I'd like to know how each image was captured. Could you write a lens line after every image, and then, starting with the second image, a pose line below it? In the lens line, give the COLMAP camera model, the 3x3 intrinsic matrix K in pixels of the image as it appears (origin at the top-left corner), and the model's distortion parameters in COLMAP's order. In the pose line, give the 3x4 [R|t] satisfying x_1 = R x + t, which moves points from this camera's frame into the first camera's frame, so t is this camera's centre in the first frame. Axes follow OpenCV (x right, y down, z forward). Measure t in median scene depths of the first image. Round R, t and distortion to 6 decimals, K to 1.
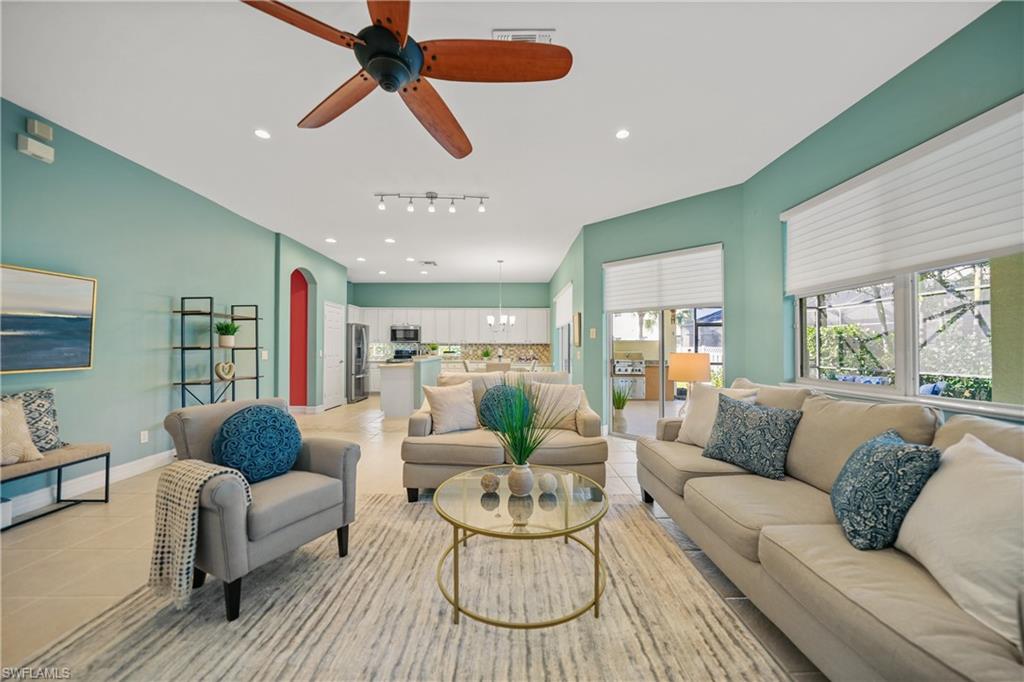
lens RADIAL K [[360.3, 0, 510.9], [0, 360.3, 343.6], [0, 0, 1]] dist [-0.014651, 0.000437]
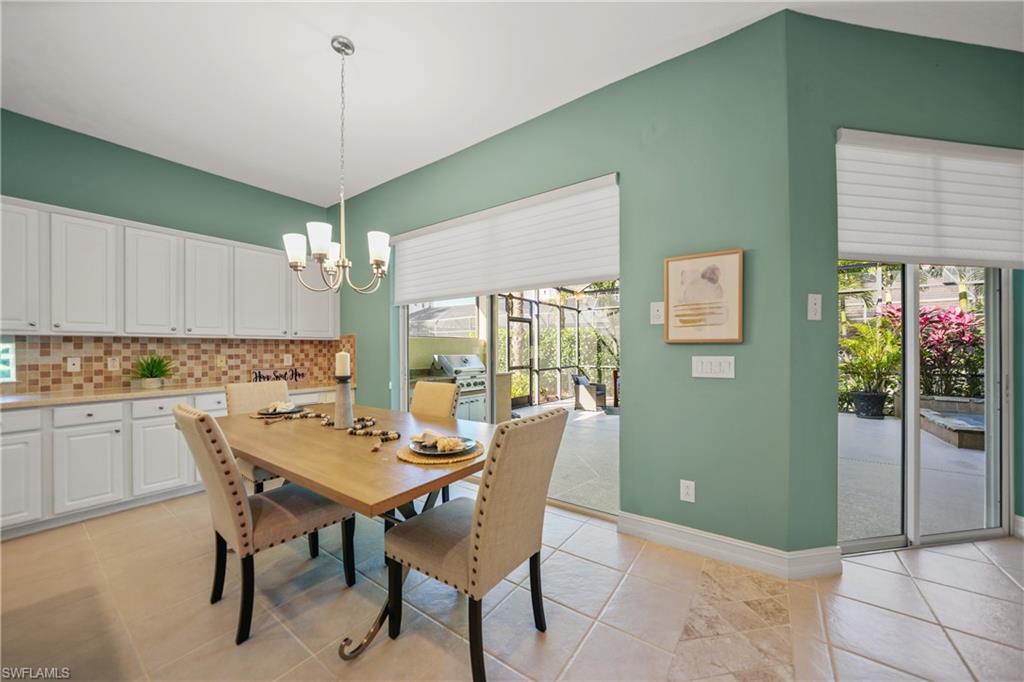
lens RADIAL K [[367.5, 0, 505.6], [0, 367.5, 349.8], [0, 0, 1]] dist [-0.028758, 0.007327]
pose [[0.592889, -0.006378, 0.805259, -0.322684], [-0.003753, 0.999936, 0.010683, 0.015974], [-0.805275, -0.009356, 0.592827, 1.266883]]
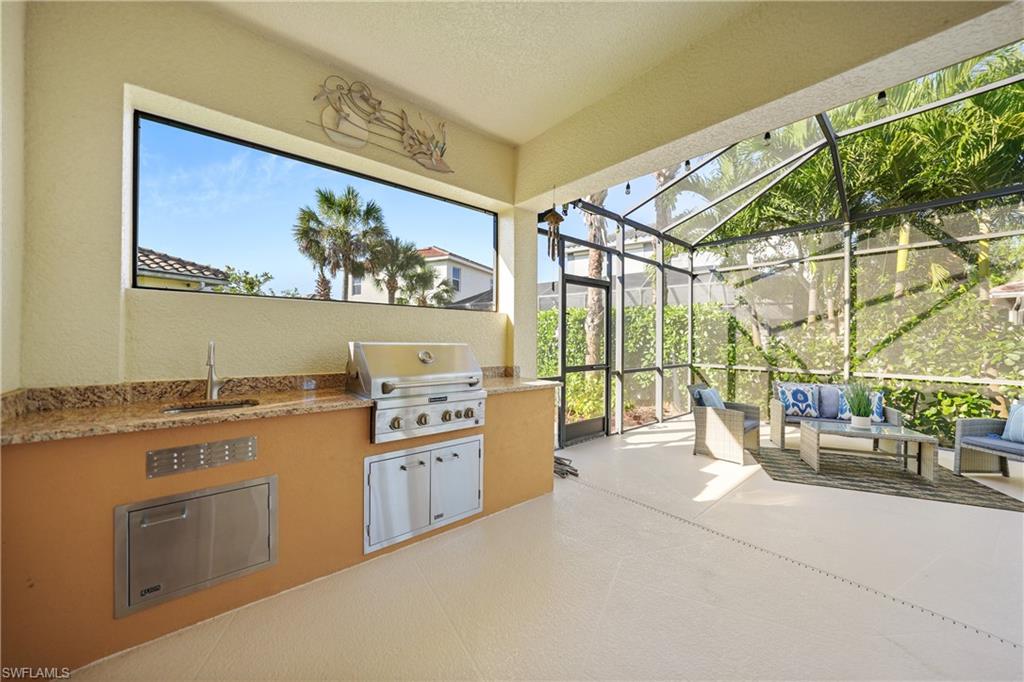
lens RADIAL K [[361.2, 0, 511.5], [0, 361.2, 338.0], [0, 0, 1]] dist [-0.026199, 0.007026]
pose [[0.762247, 0.003894, 0.647274, 0.461600], [-0.012902, 0.999875, 0.009178, 0.036078], [-0.647157, -0.015347, 0.762202, 1.710279]]
